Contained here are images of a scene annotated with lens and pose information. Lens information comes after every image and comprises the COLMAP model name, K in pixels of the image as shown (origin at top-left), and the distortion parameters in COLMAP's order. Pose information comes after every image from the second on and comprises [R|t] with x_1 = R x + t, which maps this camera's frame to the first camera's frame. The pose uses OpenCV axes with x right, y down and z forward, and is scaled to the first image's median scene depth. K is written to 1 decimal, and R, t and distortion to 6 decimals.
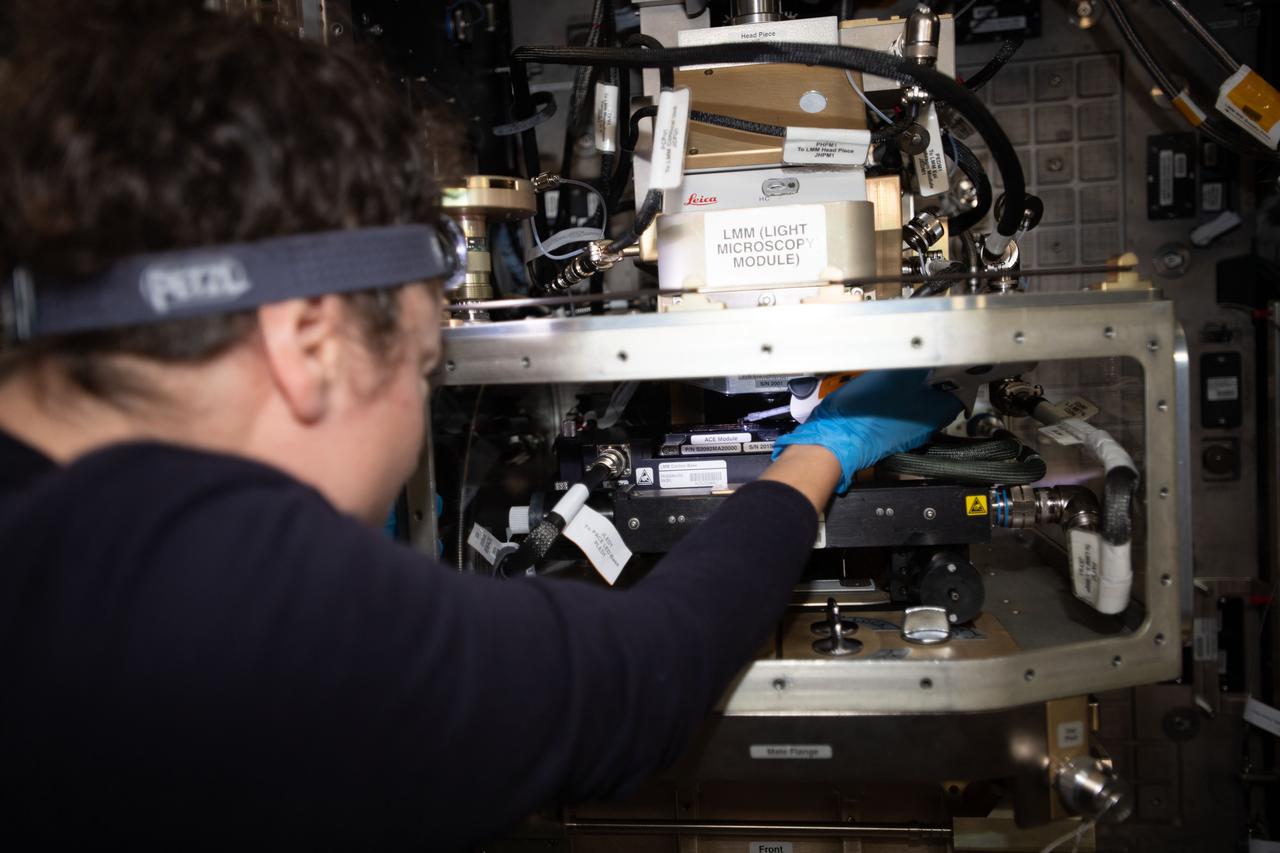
lens RADIAL K [[1054.1, 0, 641.4], [0, 1054.1, 425.4], [0, 0, 1]] dist [0.000013, 0.008771]
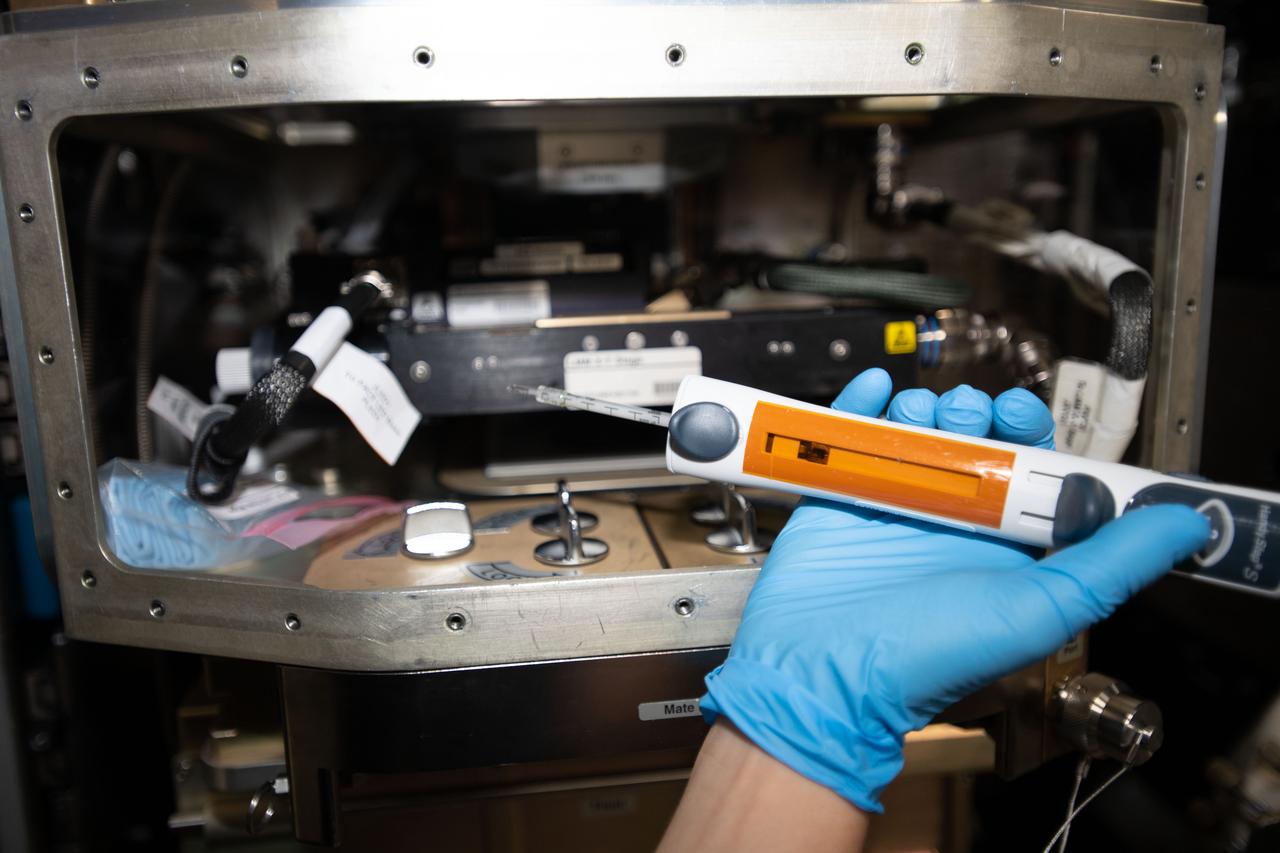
lens RADIAL K [[1054.1, 0, 638.2], [0, 1054.1, 429.9], [0, 0, 1]] dist [0.000013, 0.008771]
pose [[0.966049, -0.031832, 0.256391, -0.047998], [0.000961, 0.992816, 0.119644, 0.053122], [-0.258357, -0.115335, 0.959140, 0.344945]]
